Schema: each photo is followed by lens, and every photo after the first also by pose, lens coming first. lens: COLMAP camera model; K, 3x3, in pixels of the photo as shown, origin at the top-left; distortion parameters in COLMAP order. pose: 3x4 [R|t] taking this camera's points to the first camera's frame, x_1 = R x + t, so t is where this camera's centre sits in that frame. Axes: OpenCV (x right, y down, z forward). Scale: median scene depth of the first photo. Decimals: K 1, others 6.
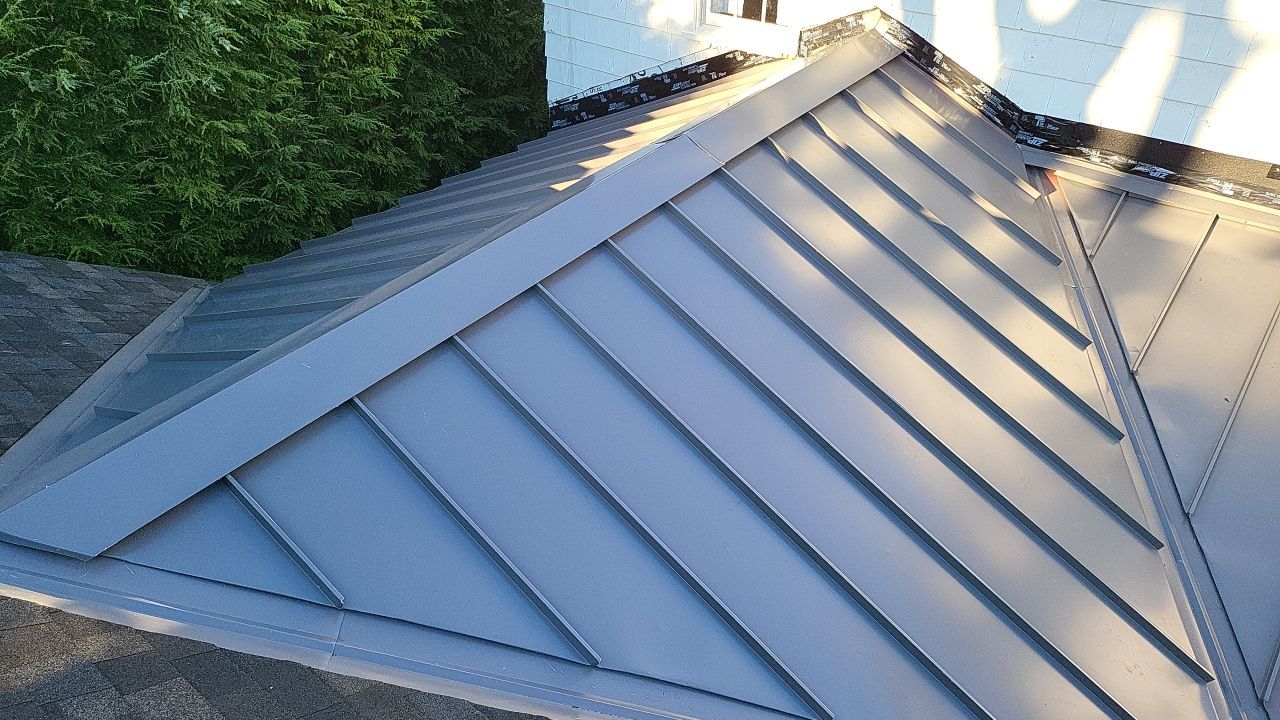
lens RADIAL K [[908.7, 0, 627.2], [0, 908.7, 363.1], [0, 0, 1]] dist [0.054401, -0.046832]
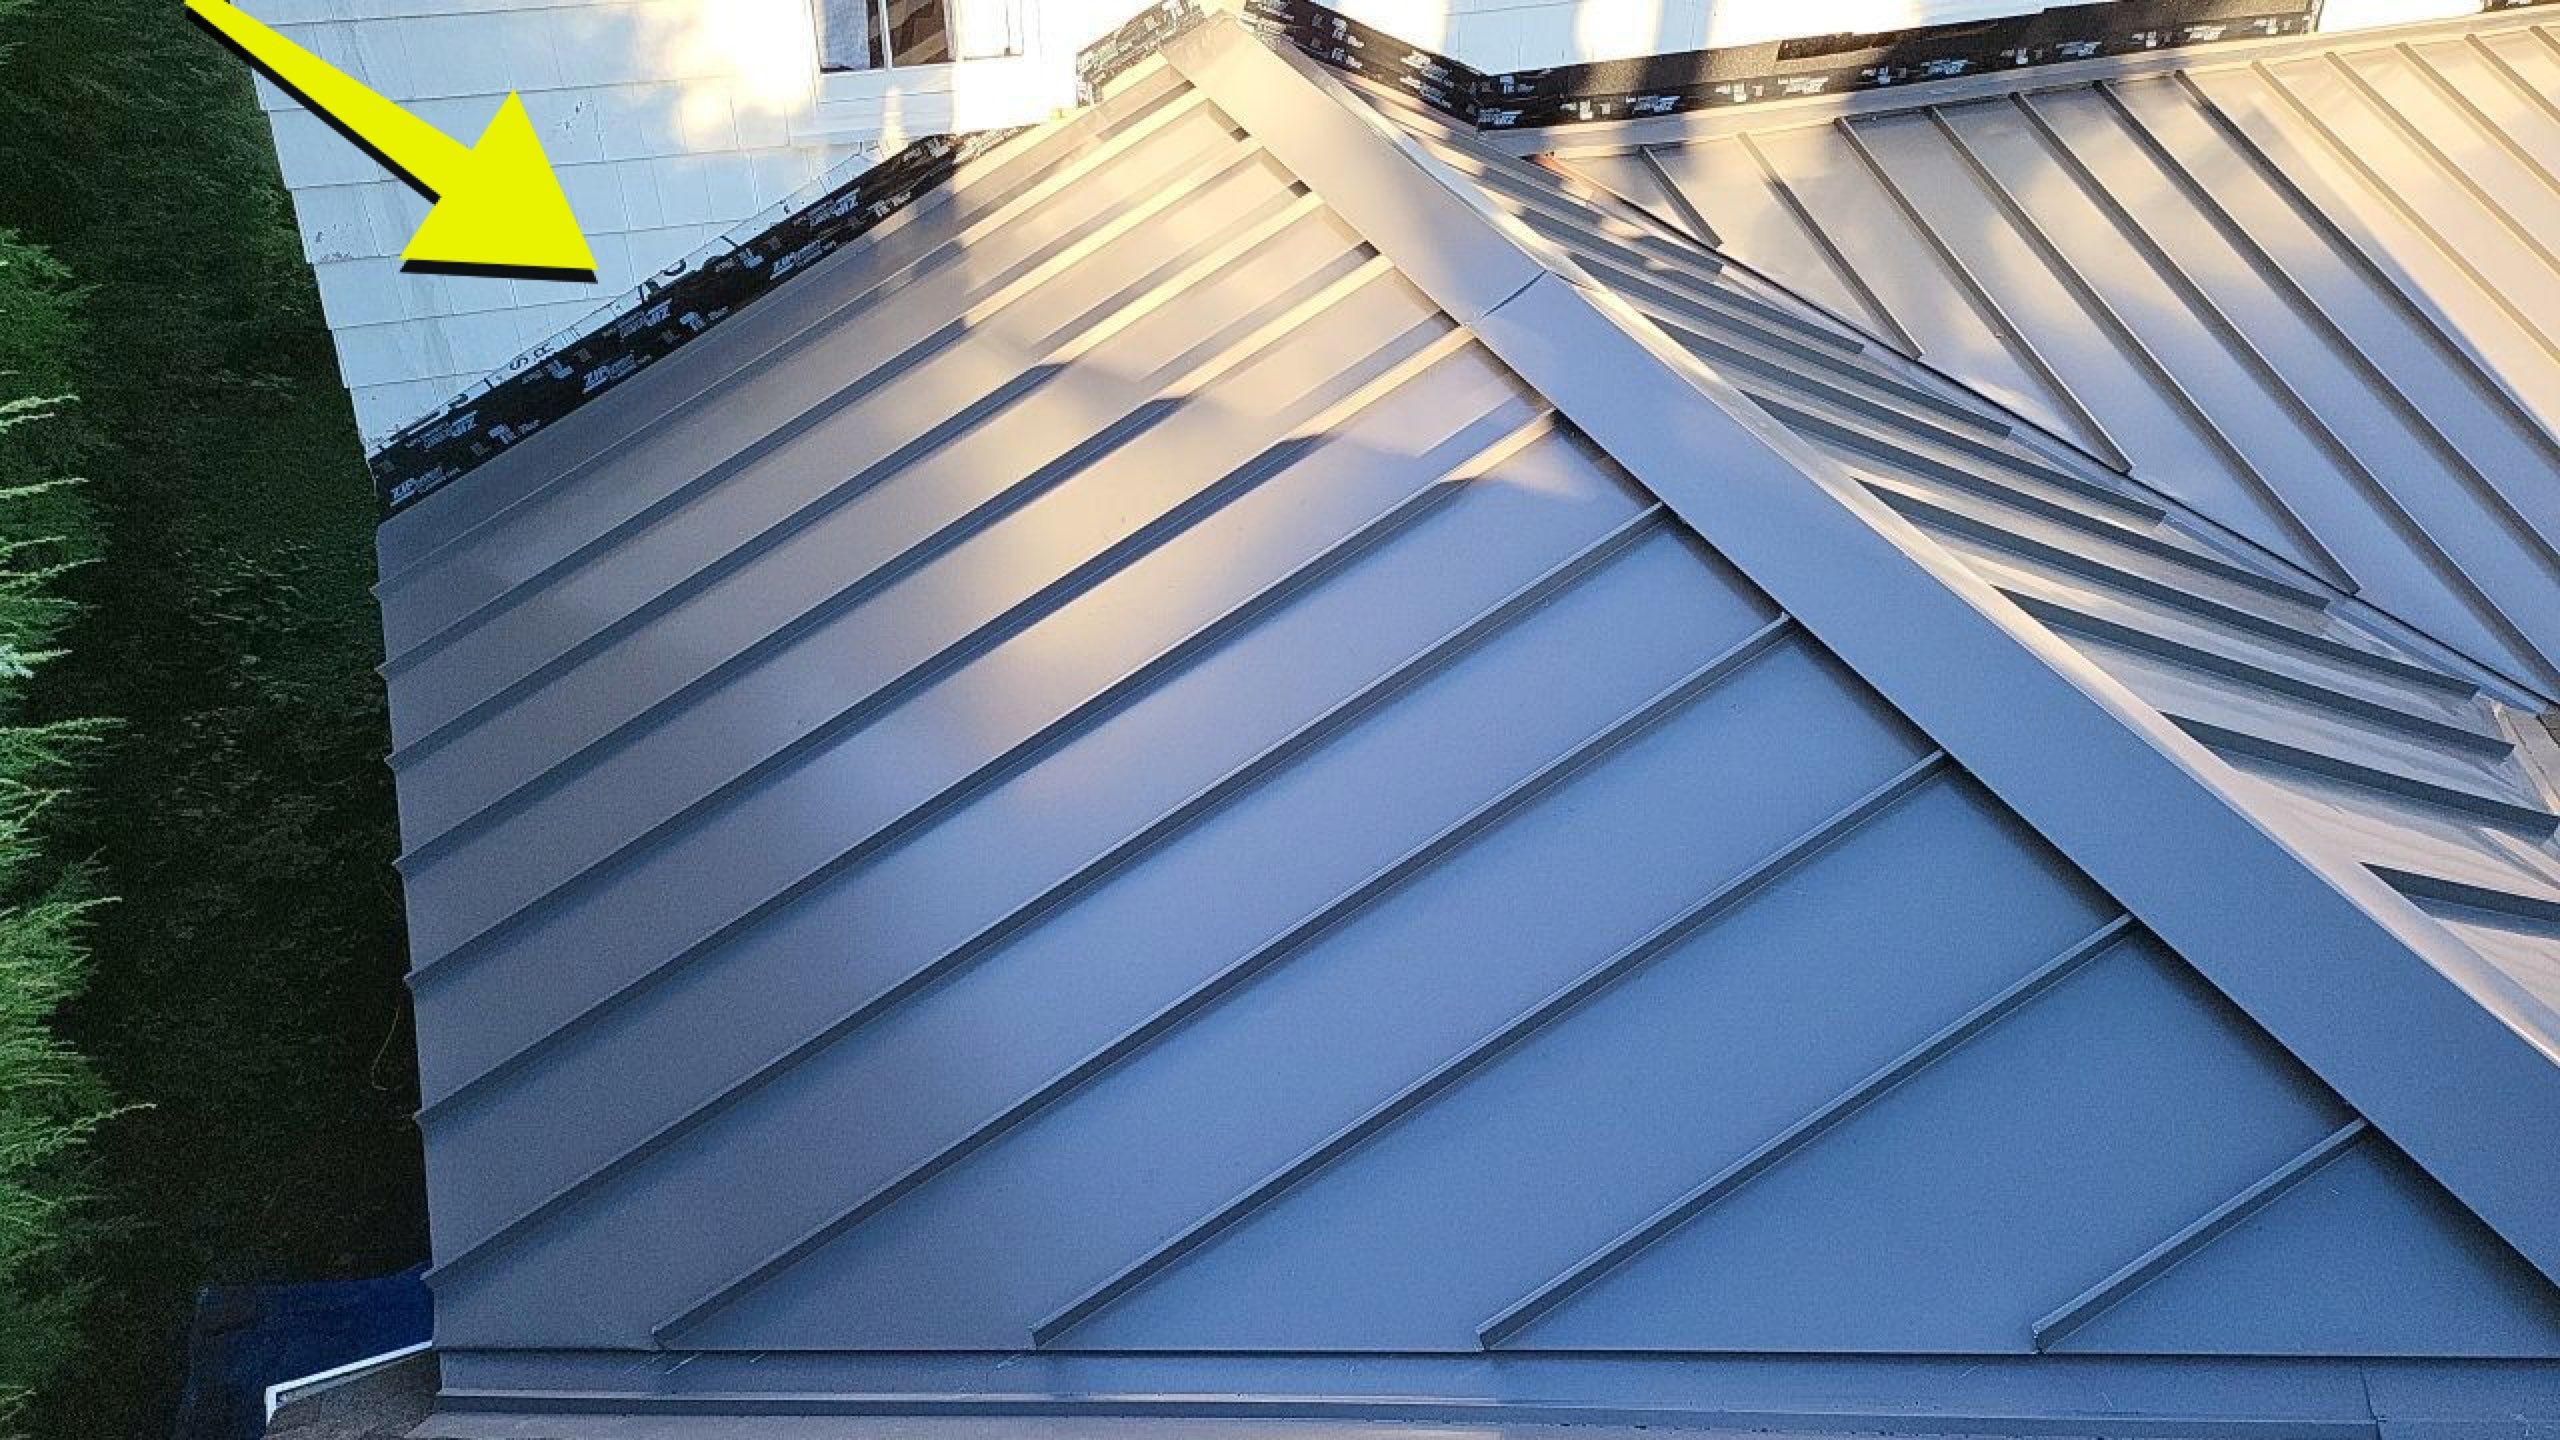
lens RADIAL K [[1817.4, 0, 1289.3], [0, 1817.4, 748.2], [0, 0, 1]] dist [0.054401, -0.046832]
pose [[0.463934, -0.529163, 0.710459, -0.635787], [0.478834, 0.824530, 0.301444, -0.298472], [-0.745308, 0.200341, 0.635909, 0.377037]]
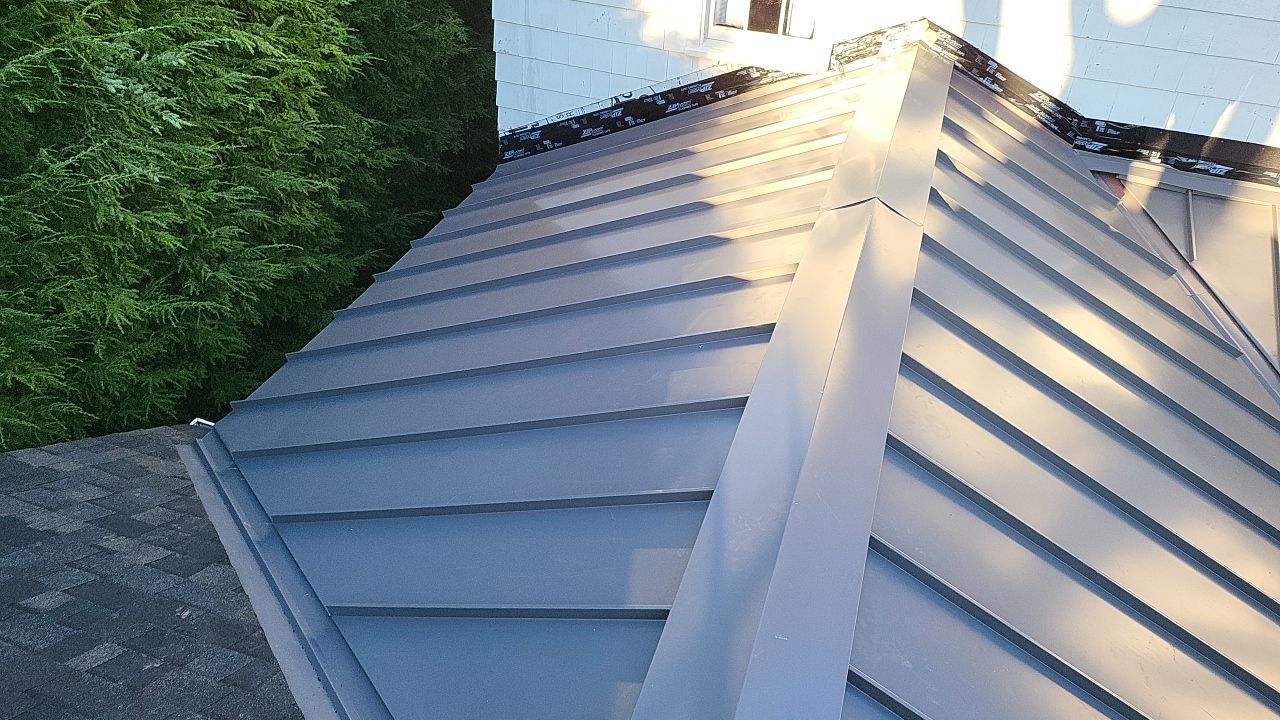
lens RADIAL K [[908.7, 0, 646.3], [0, 908.7, 361.6], [0, 0, 1]] dist [0.054401, -0.046832]
pose [[0.942808, -0.168248, 0.287760, -0.309187], [0.155221, 0.985559, 0.067677, -0.138434], [-0.294991, -0.019140, 0.955308, 0.164352]]
